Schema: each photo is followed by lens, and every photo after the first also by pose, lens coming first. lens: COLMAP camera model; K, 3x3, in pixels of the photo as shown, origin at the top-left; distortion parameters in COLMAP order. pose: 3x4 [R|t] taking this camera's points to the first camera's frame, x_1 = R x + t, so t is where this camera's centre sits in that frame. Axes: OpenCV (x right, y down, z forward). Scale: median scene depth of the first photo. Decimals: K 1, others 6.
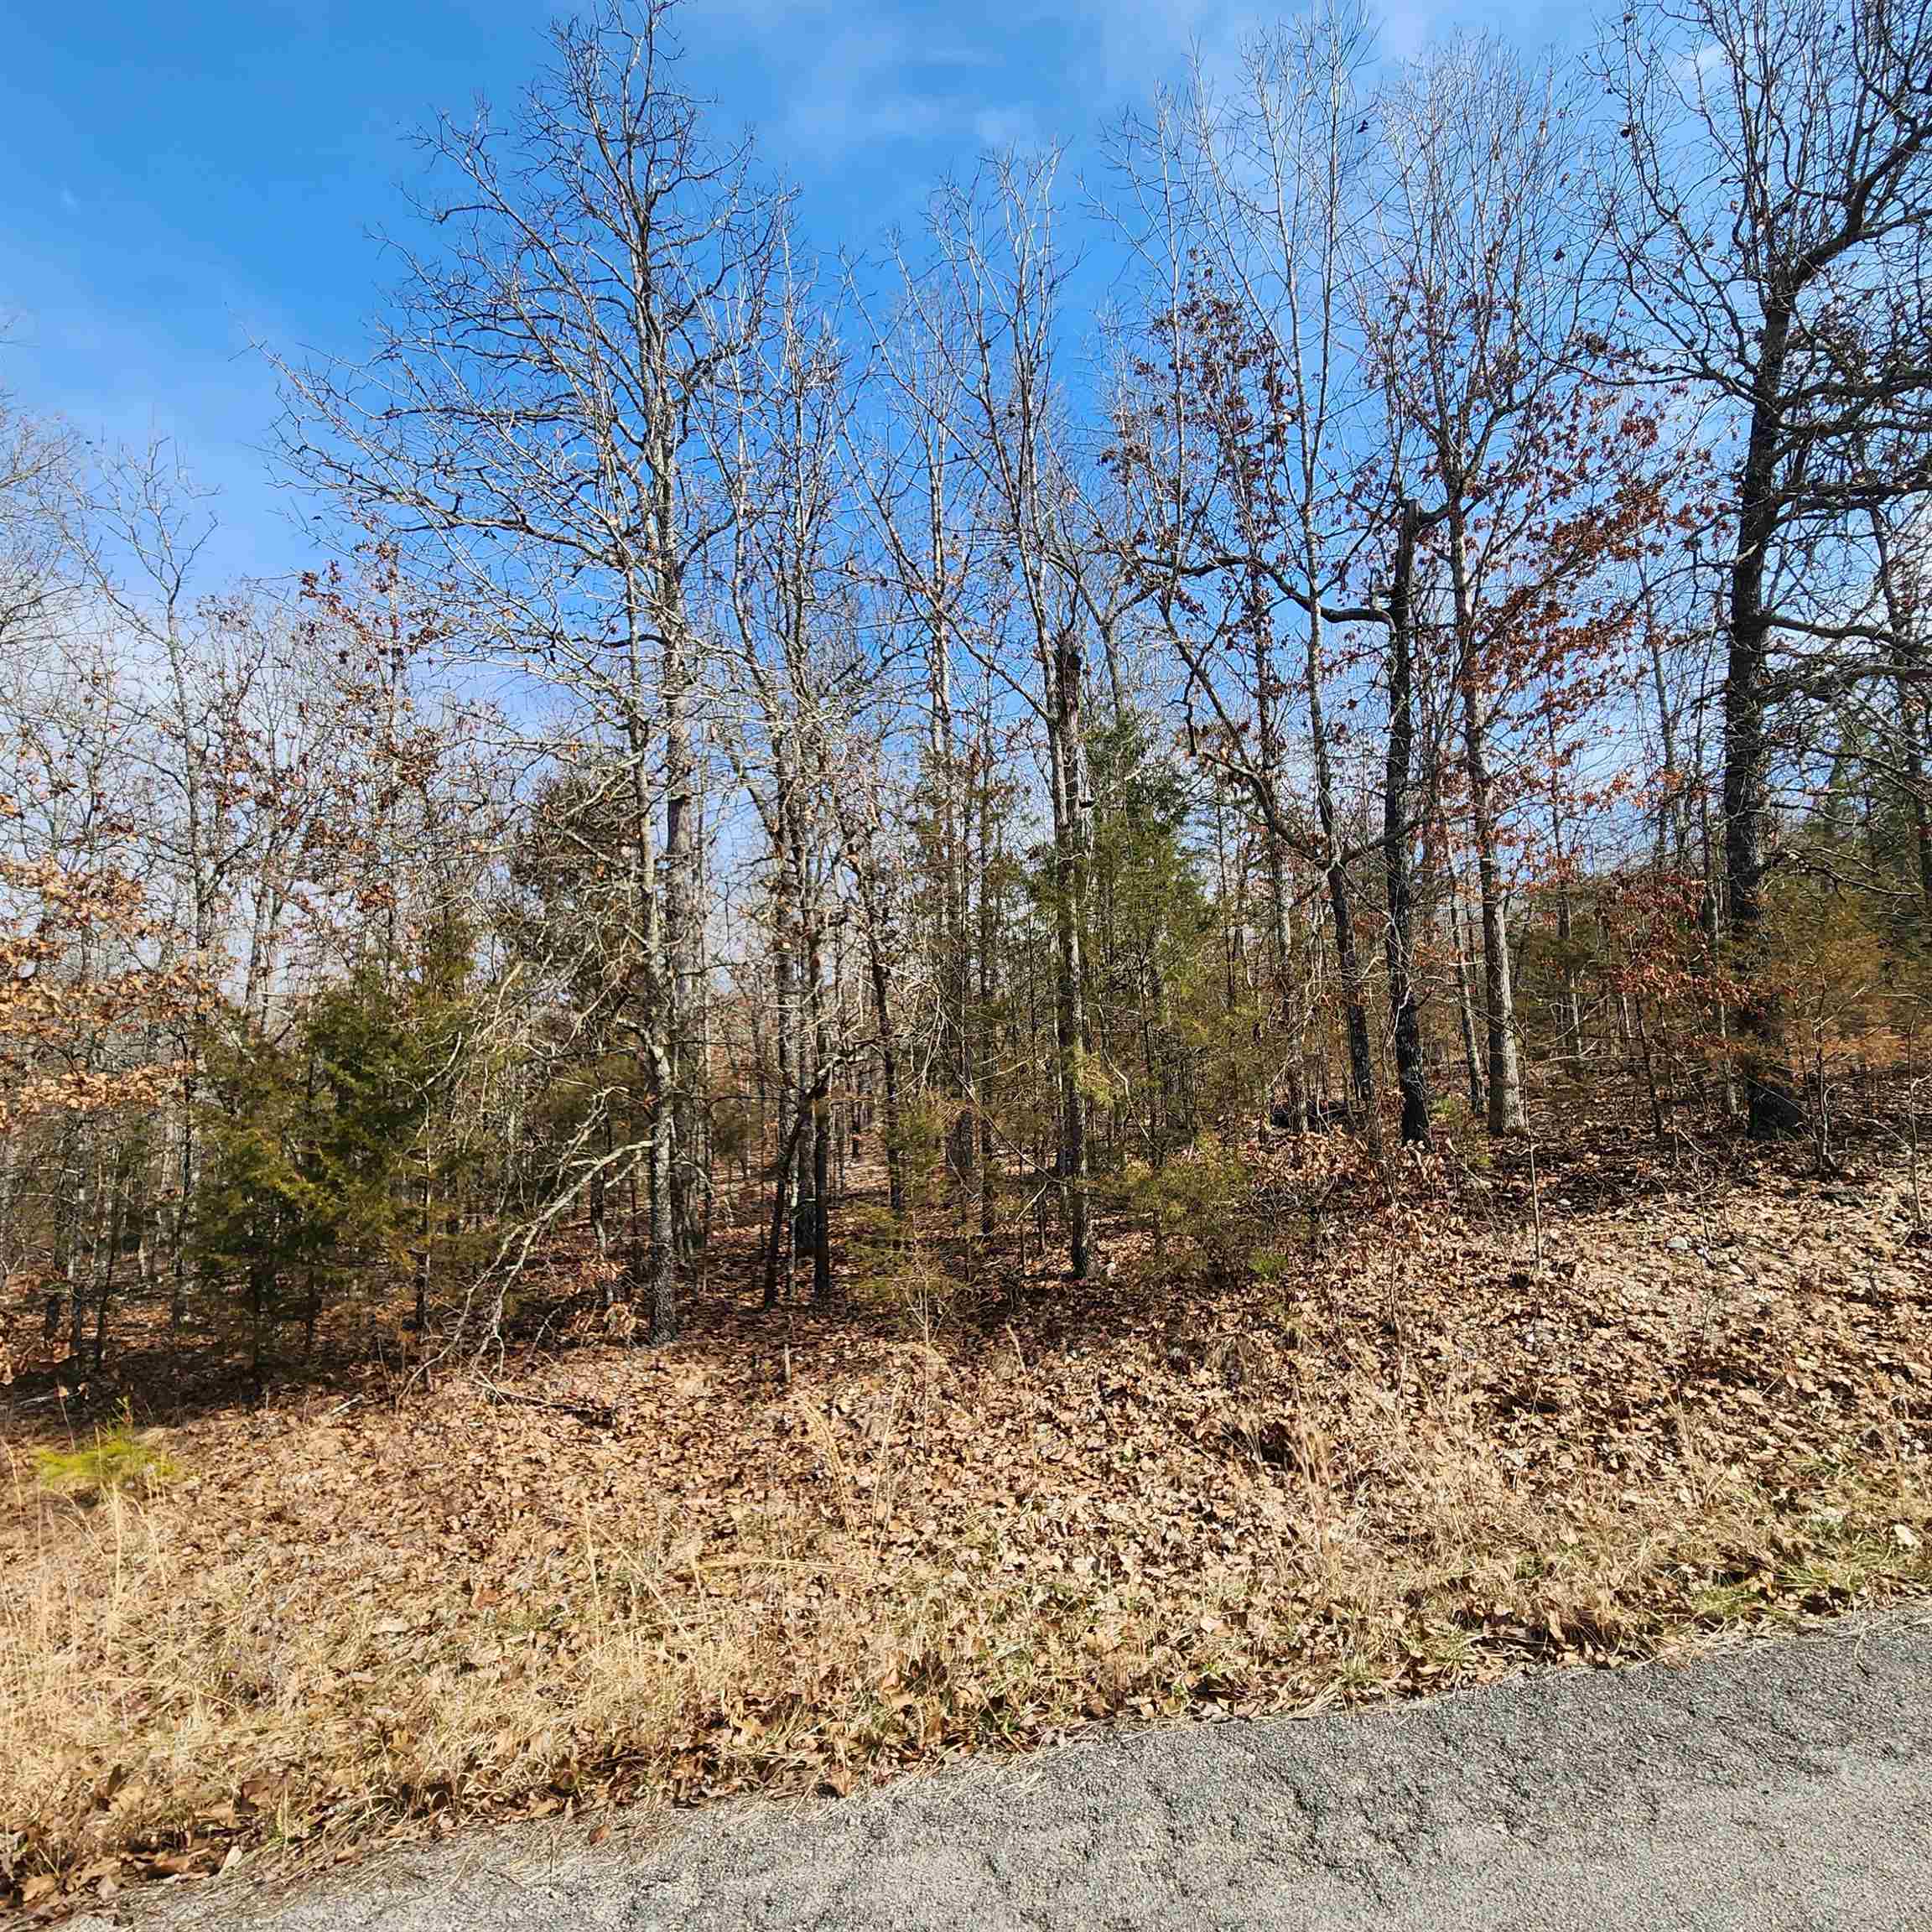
lens RADIAL K [[1047.5, 0, 961.1], [0, 1047.5, 961.2], [0, 0, 1]] dist [0.010021, -0.006550]
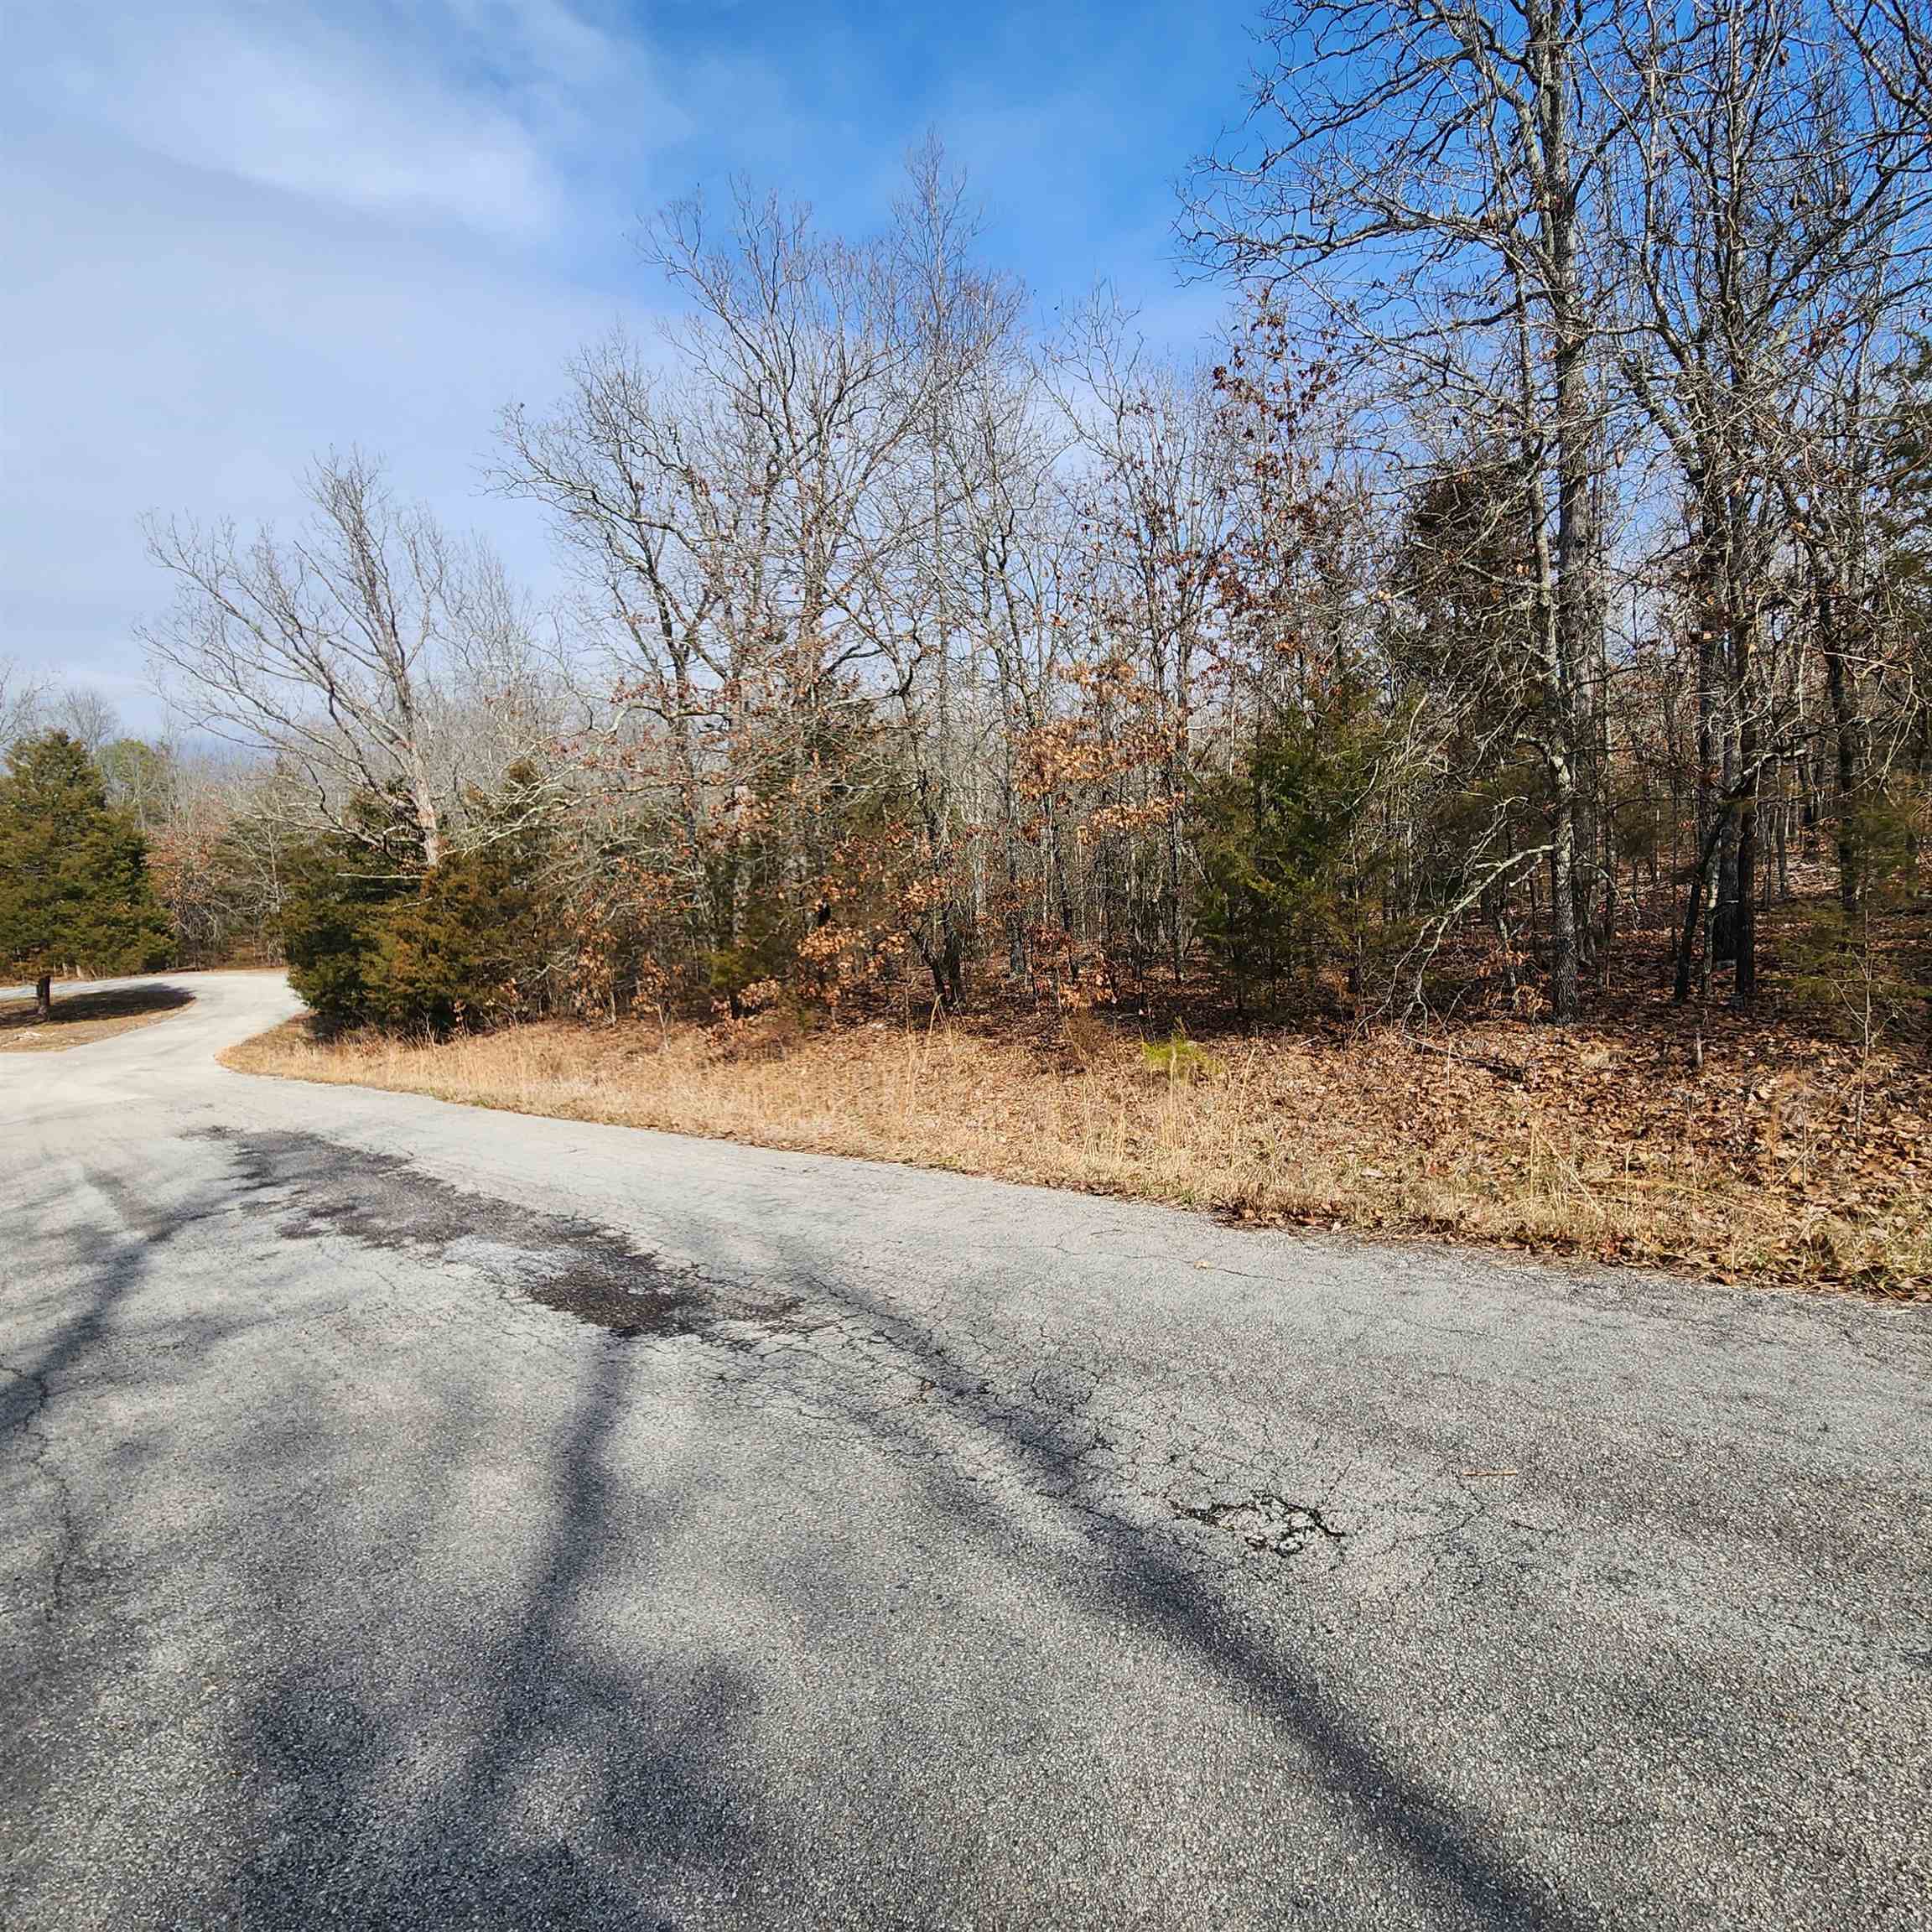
lens RADIAL K [[1048.3, 0, 961.1], [0, 1048.3, 962.8], [0, 0, 1]] dist [0.003350, -0.004013]
pose [[0.710344, 0.059243, -0.701357, 0.046017], [0.138446, 0.965225, 0.221751, -0.043969], [0.690104, -0.254619, 0.677440, -0.226608]]
